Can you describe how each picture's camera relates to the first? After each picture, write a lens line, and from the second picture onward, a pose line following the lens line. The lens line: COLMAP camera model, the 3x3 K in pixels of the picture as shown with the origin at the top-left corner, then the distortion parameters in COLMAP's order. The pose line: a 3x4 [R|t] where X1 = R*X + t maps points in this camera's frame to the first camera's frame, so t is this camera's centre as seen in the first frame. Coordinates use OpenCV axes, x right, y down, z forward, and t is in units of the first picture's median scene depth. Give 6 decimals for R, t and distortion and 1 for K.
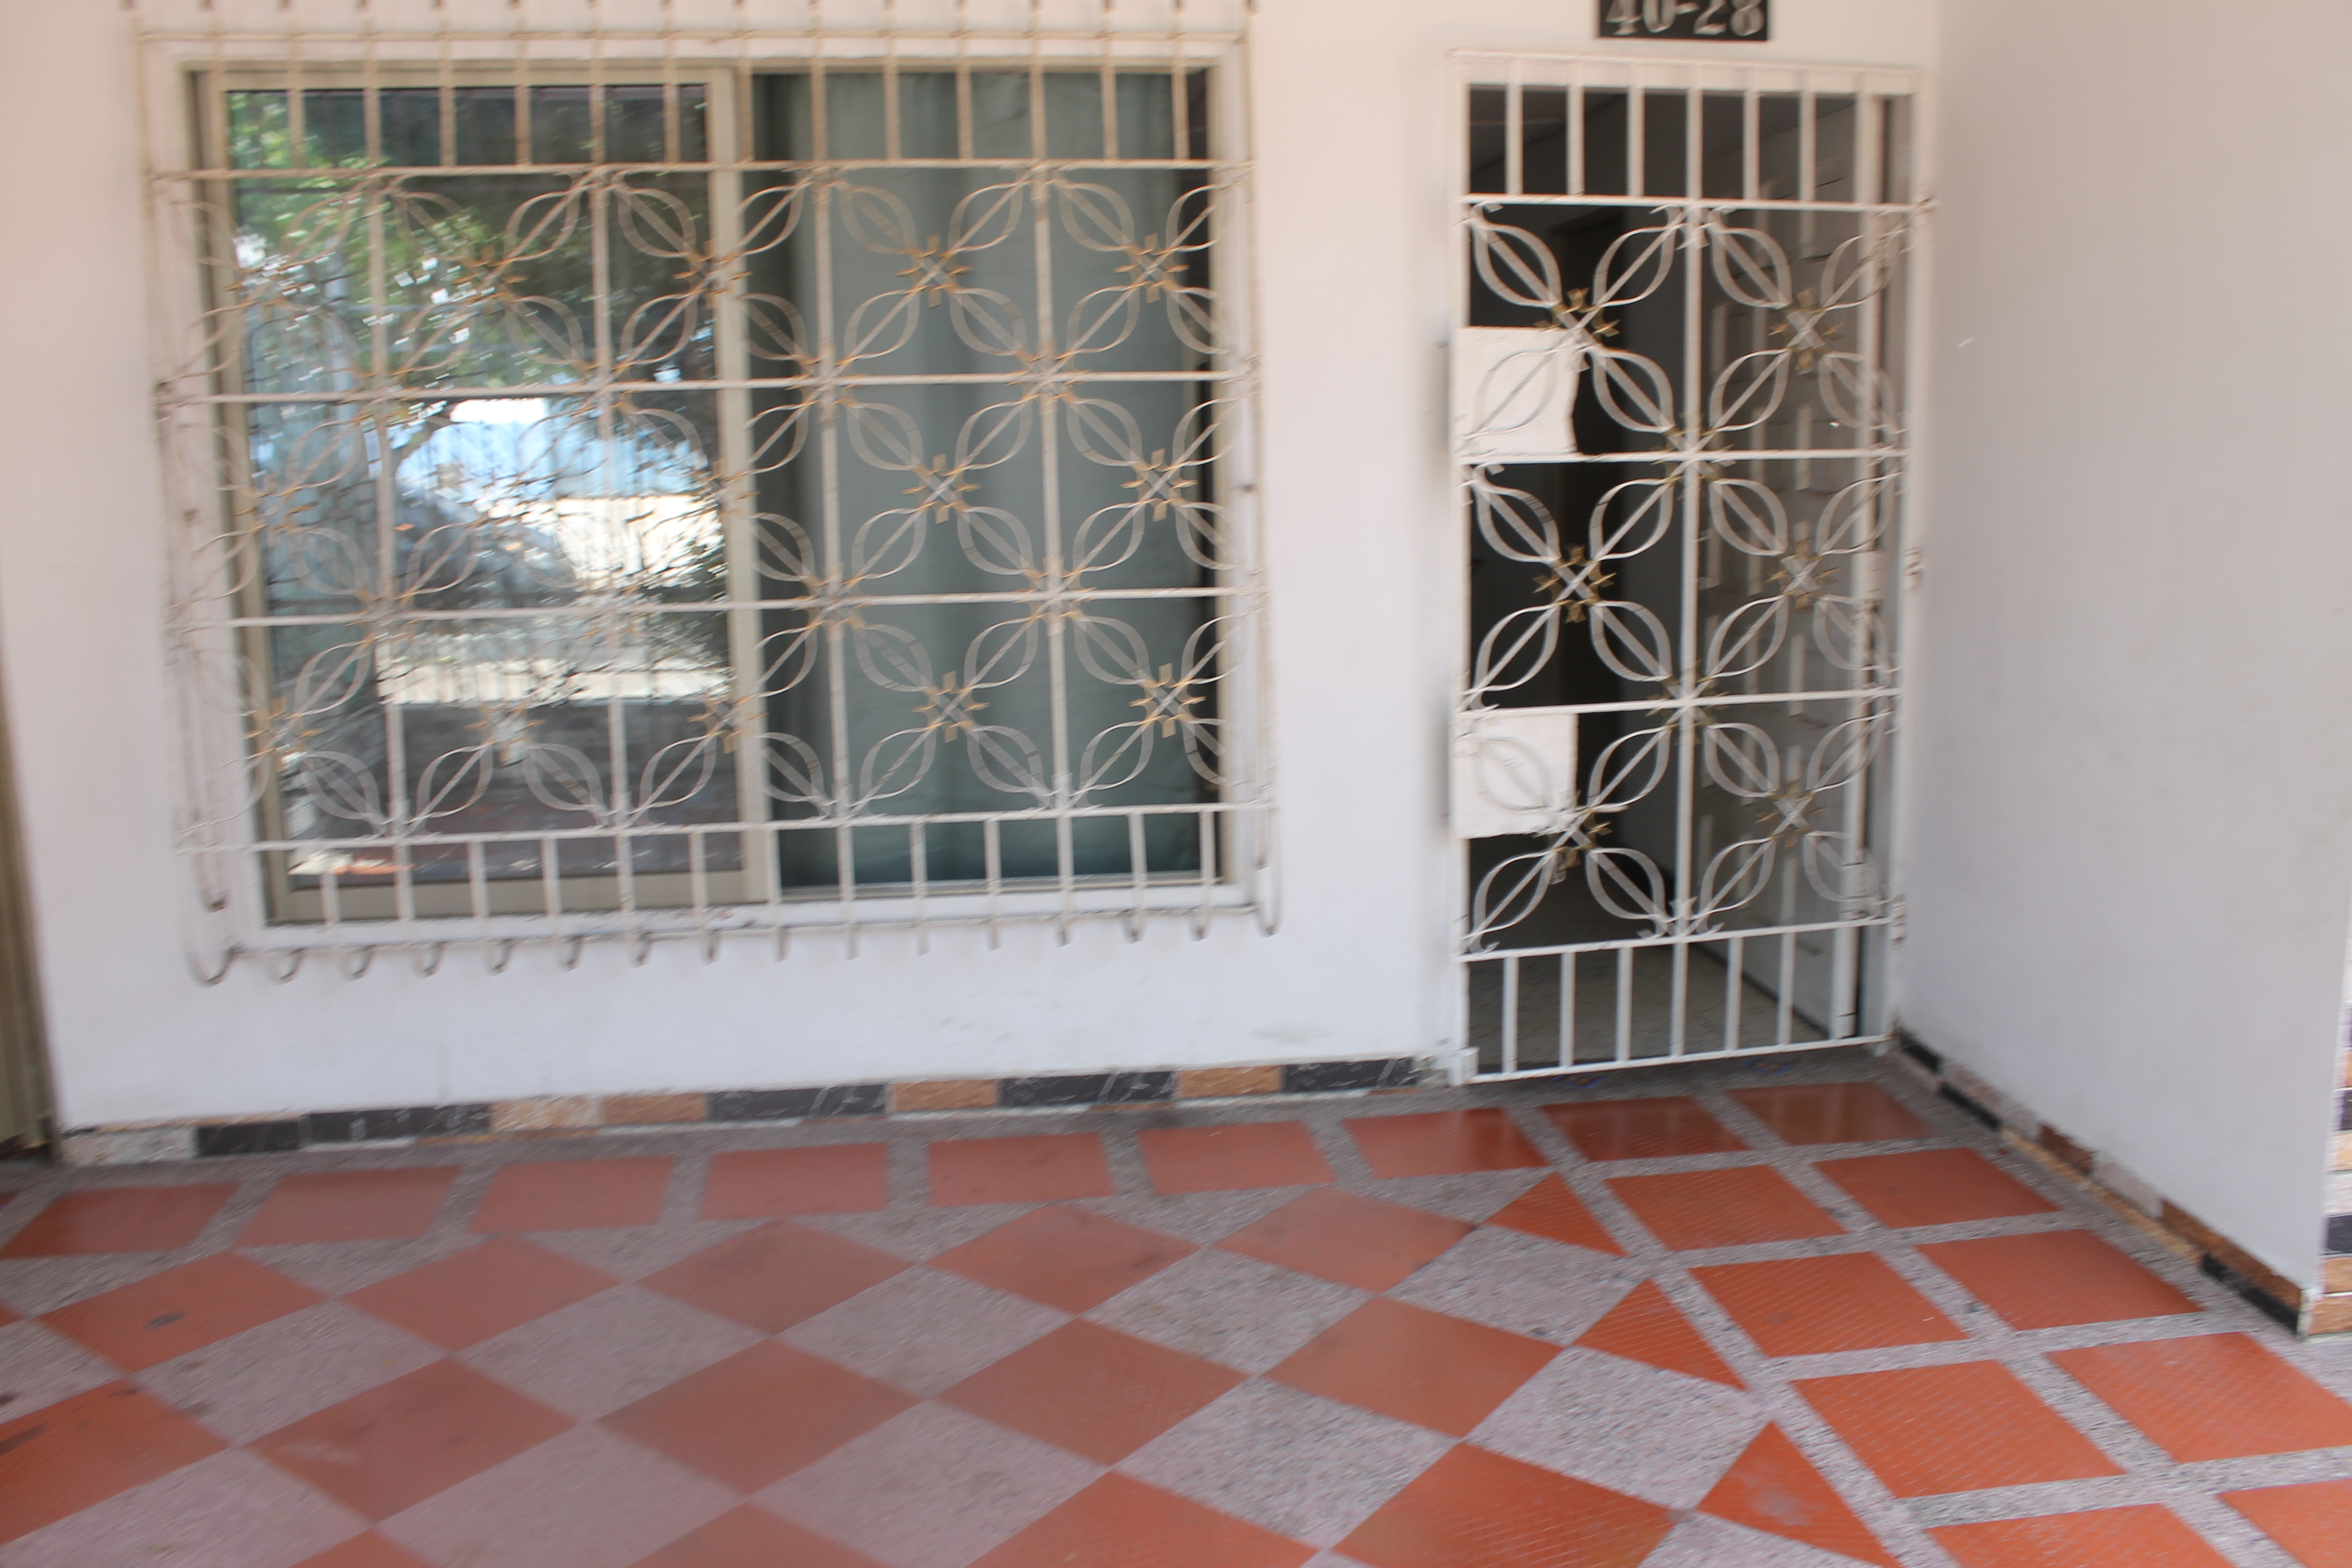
lens RADIAL K [[2013.2, 0, 1215.3], [0, 2013.2, 778.9], [0, 0, 1]] dist [-0.170060, 0.162924]
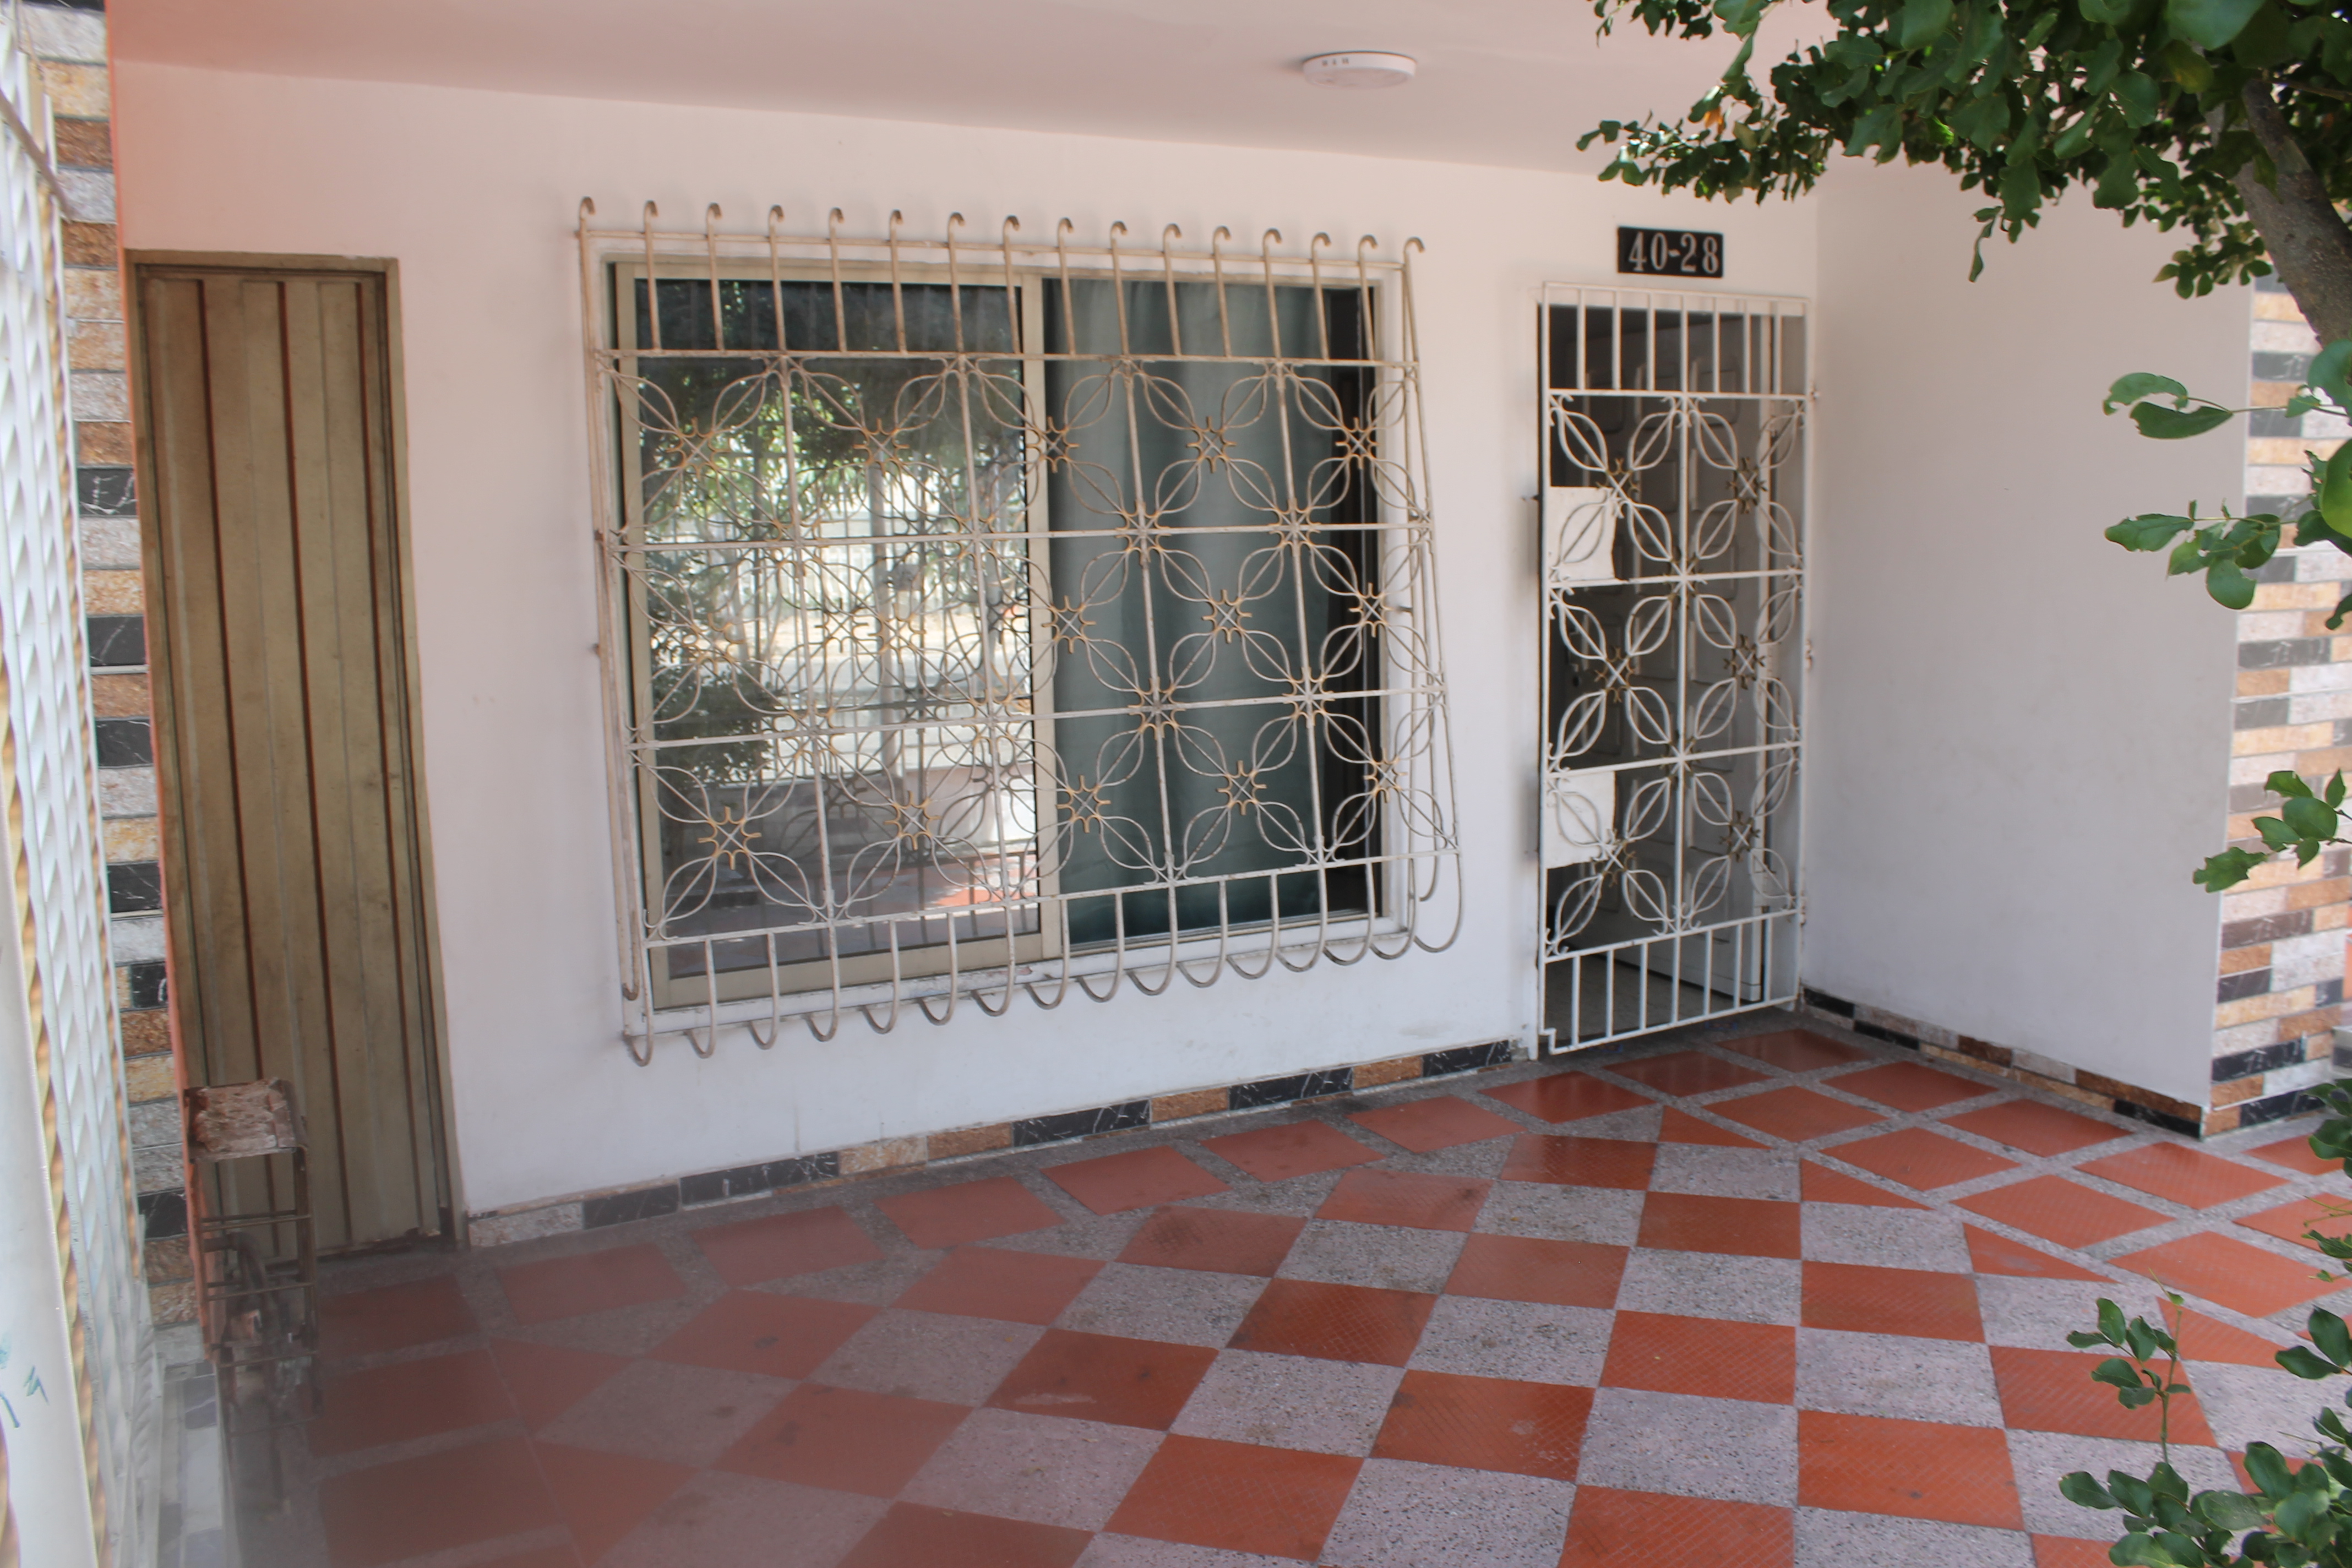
lens RADIAL K [[2013.2, 0, 1215.3], [0, 2013.2, 778.9], [0, 0, 1]] dist [-0.170060, 0.162924]
pose [[0.941095, -0.048666, 0.334621, -0.543721], [0.061074, 0.997777, -0.026653, -0.008104], [-0.332580, 0.045520, 0.941976, -0.183273]]
